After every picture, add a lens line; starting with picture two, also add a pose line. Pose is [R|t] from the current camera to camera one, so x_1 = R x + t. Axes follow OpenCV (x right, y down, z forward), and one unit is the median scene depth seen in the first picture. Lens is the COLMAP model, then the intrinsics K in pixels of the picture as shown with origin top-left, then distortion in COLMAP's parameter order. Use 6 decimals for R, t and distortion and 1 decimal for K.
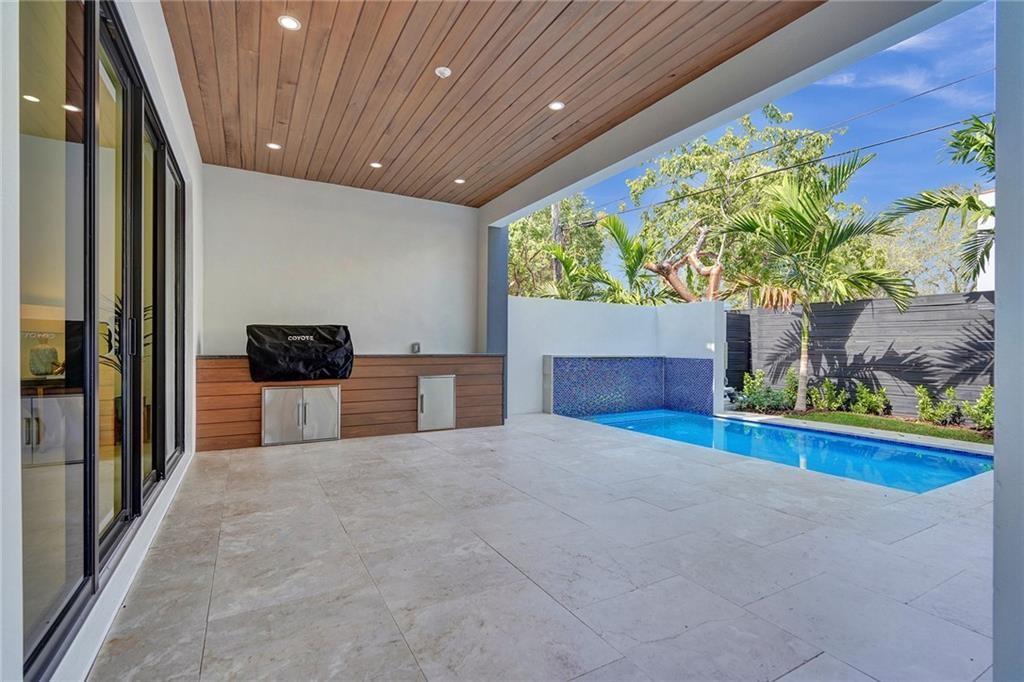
lens RADIAL K [[470.7, 0, 512.0], [0, 470.7, 341.0], [0, 0, 1]] dist [-0.002114, -0.000297]
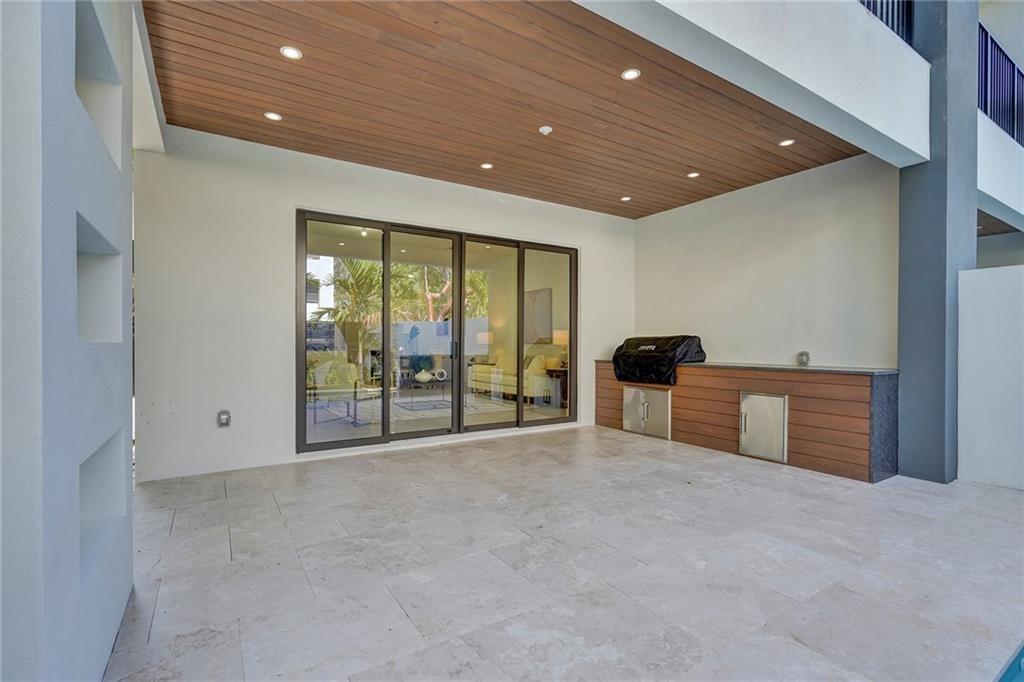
lens RADIAL K [[470.7, 0, 512.0], [0, 470.7, 341.0], [0, 0, 1]] dist [-0.002114, -0.000297]
pose [[0.057347, -0.008211, -0.998321, 0.784159], [0.010613, 0.999915, -0.007615, -0.019350], [0.998298, -0.010159, 0.057429, 0.632448]]
